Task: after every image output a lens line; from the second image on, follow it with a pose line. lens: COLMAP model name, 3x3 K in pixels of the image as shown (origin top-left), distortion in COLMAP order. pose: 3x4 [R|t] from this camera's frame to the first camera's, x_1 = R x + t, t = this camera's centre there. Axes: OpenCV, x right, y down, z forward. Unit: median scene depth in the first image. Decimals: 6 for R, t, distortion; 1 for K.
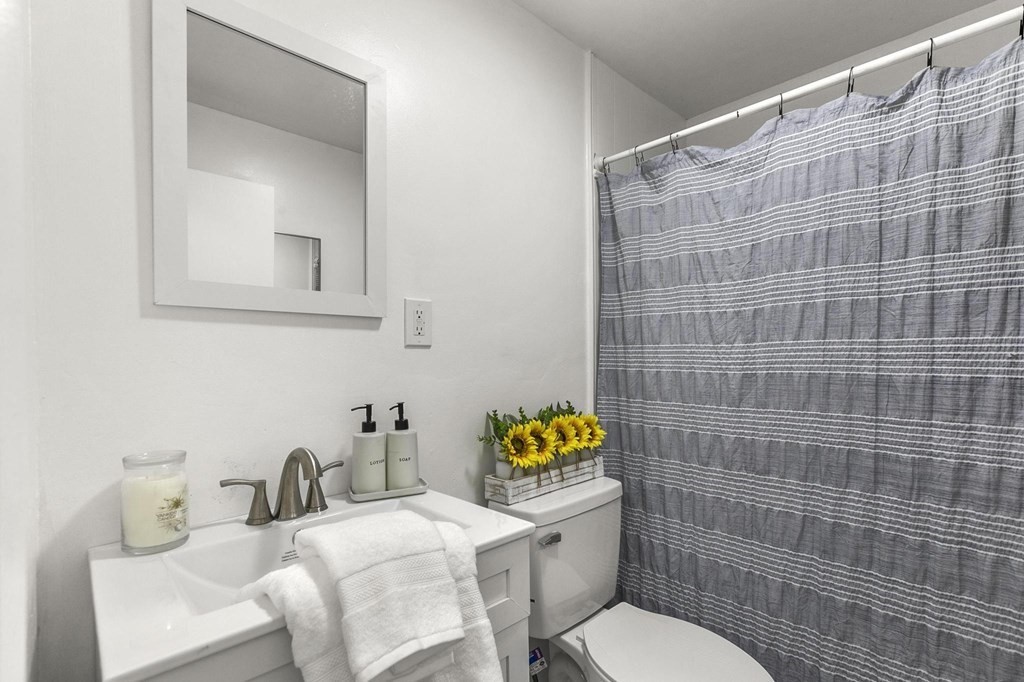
lens RADIAL K [[453.3, 0, 535.6], [0, 453.3, 354.9], [0, 0, 1]] dist [0.001706, -0.001487]
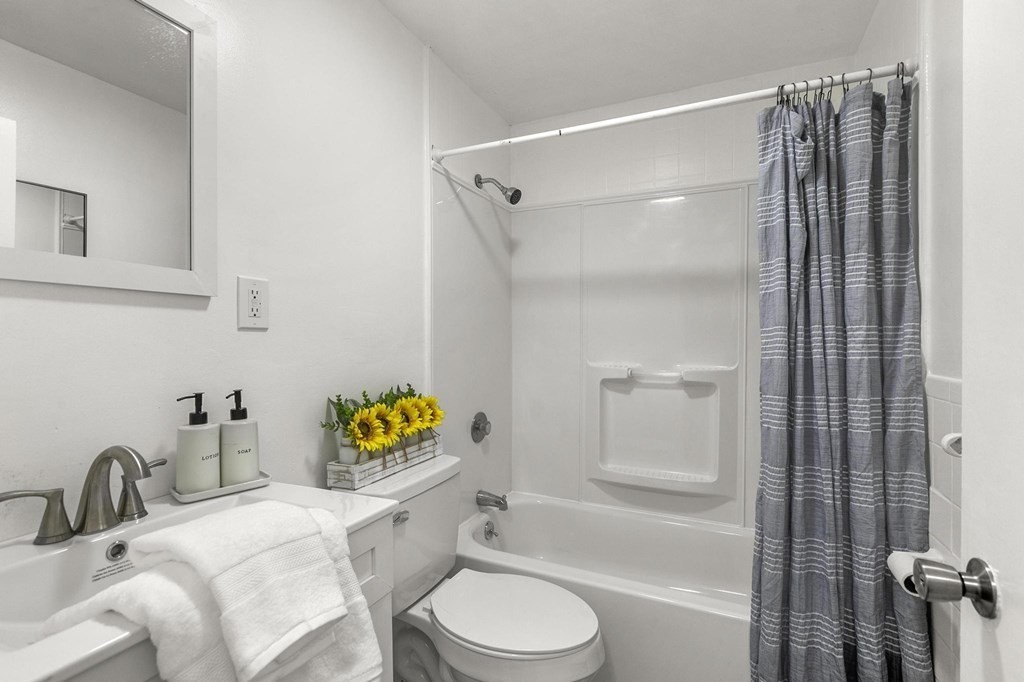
lens RADIAL K [[453.3, 0, 510.0], [0, 453.3, 339.5], [0, 0, 1]] dist [0.001706, -0.001487]
pose [[0.934243, 0.004745, 0.356605, -0.106346], [-0.005124, 0.999987, 0.000117, 0.000038], [-0.356600, -0.001936, 0.934255, -0.051973]]
